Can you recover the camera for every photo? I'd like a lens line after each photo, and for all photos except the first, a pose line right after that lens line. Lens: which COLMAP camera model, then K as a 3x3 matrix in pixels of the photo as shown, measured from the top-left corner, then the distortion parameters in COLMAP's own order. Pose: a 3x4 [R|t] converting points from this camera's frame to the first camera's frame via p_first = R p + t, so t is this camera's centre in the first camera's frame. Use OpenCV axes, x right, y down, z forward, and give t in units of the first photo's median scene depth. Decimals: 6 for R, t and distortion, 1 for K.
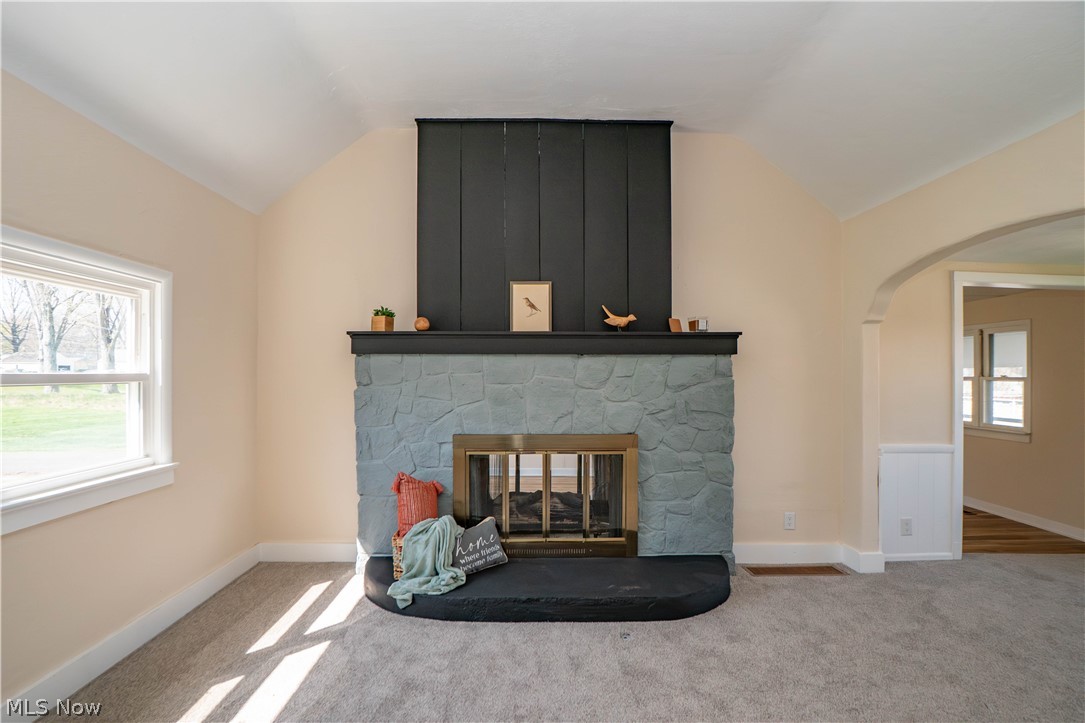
lens RADIAL K [[530.3, 0, 535.1], [0, 530.3, 364.9], [0, 0, 1]] dist [-0.029710, 0.004220]
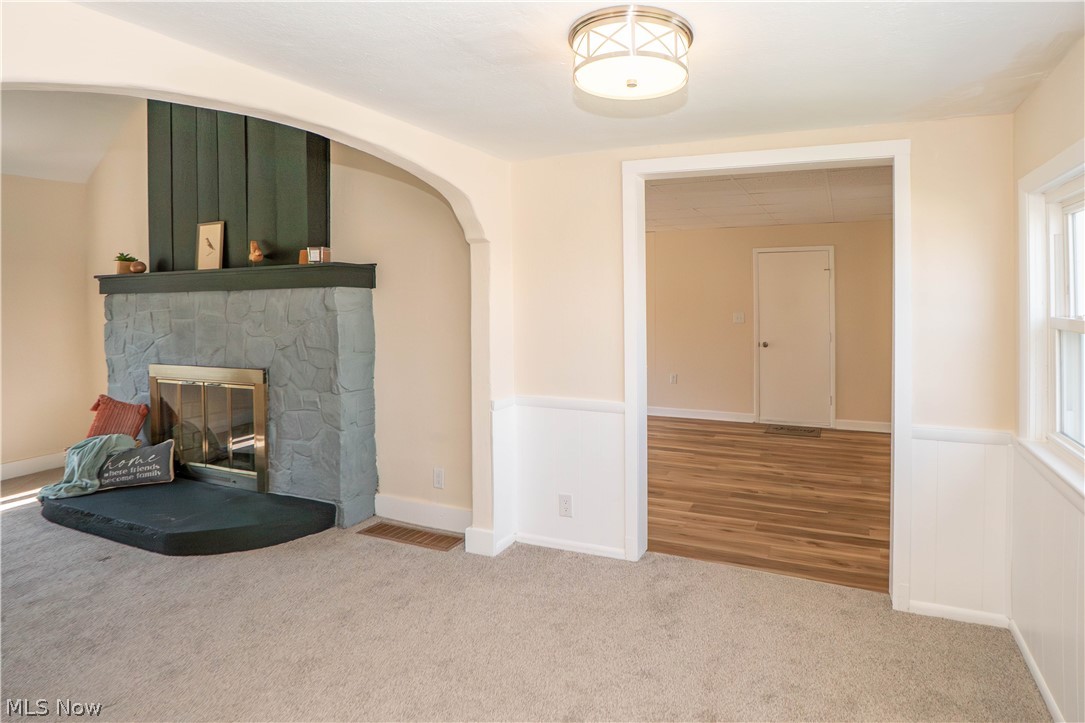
lens RADIAL K [[530.3, 0, 600.6], [0, 530.3, 304.5], [0, 0, 1]] dist [-0.029710, 0.004220]
pose [[0.926466, -0.011791, -0.376194, 1.130015], [0.017115, 0.999795, 0.010813, 0.009492], [0.375989, -0.016457, 0.926478, 0.329539]]
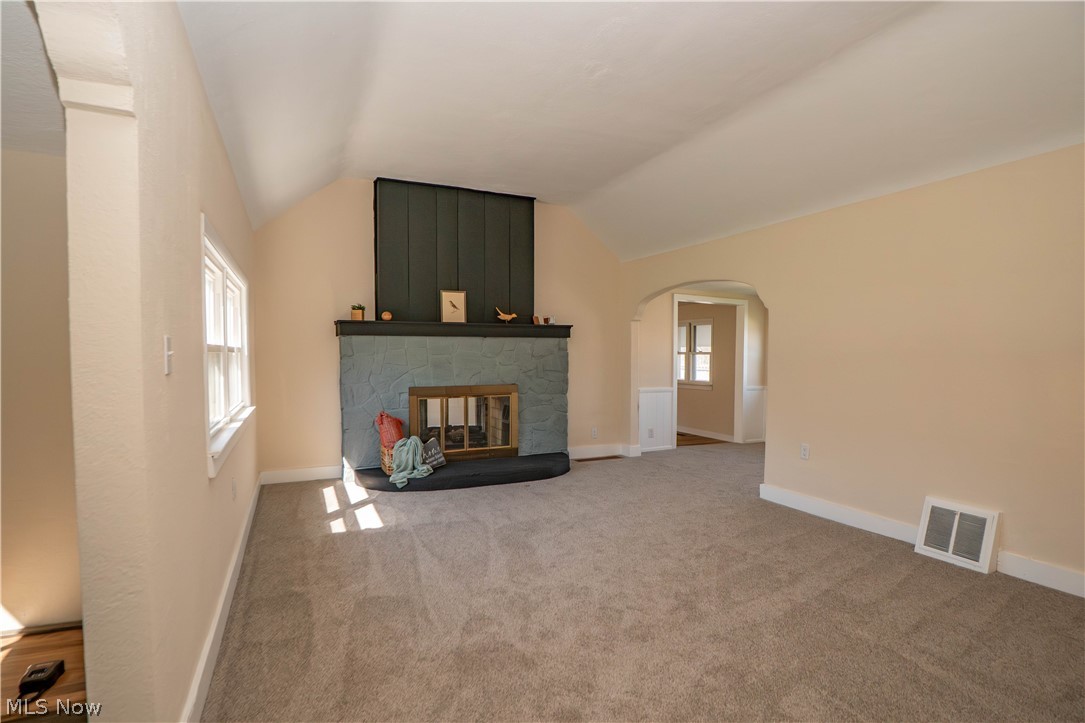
lens RADIAL K [[530.3, 0, 535.6], [0, 530.3, 359.7], [0, 0, 1]] dist [-0.029710, 0.004220]
pose [[0.916793, -0.007368, 0.399295, -0.425617], [-0.004149, 0.999600, 0.027971, 0.004171], [-0.399341, -0.027301, 0.916396, -0.568379]]
